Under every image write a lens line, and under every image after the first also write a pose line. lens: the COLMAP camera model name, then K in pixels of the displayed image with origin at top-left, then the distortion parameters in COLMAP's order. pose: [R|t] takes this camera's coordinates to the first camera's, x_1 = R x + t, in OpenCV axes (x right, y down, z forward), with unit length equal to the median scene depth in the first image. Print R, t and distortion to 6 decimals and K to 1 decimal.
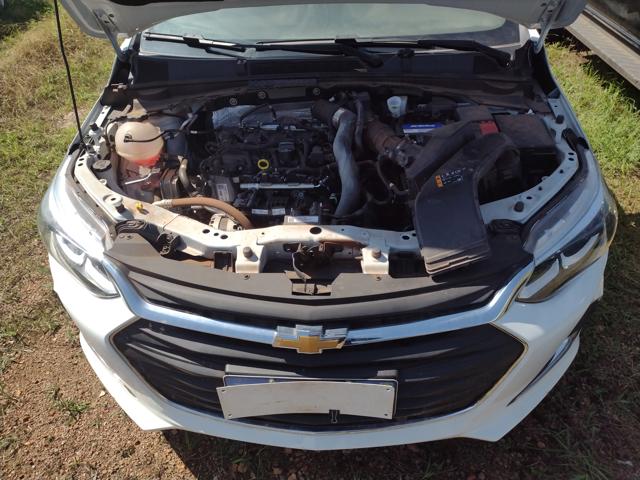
lens RADIAL K [[473.3, 0, 319.7], [0, 473.3, 240.4], [0, 0, 1]] dist [0.058977, -0.077185]
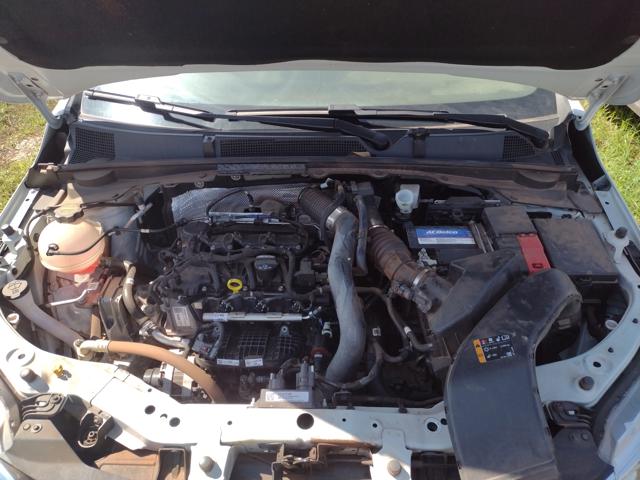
lens RADIAL K [[473.3, 0, 317.2], [0, 473.3, 241.4], [0, 0, 1]] dist [0.058977, -0.077185]
pose [[0.999405, 0.006796, 0.033802, -0.013125], [-0.007067, 0.999944, 0.007897, -0.228416], [-0.033746, -0.008131, 0.999397, 0.231745]]
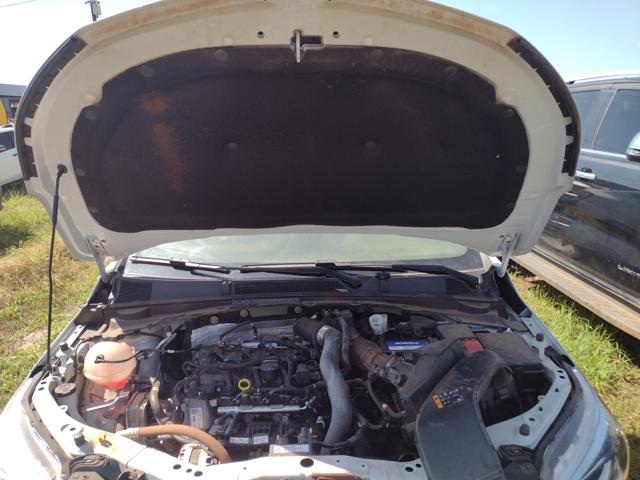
lens RADIAL K [[473.3, 0, 318.7], [0, 473.3, 242.4], [0, 0, 1]] dist [0.058977, -0.077185]
pose [[0.997141, 0.010752, 0.074788, -0.044618], [0.022744, 0.901198, -0.432810, -0.004083], [-0.072053, 0.433274, 0.898378, 0.027648]]
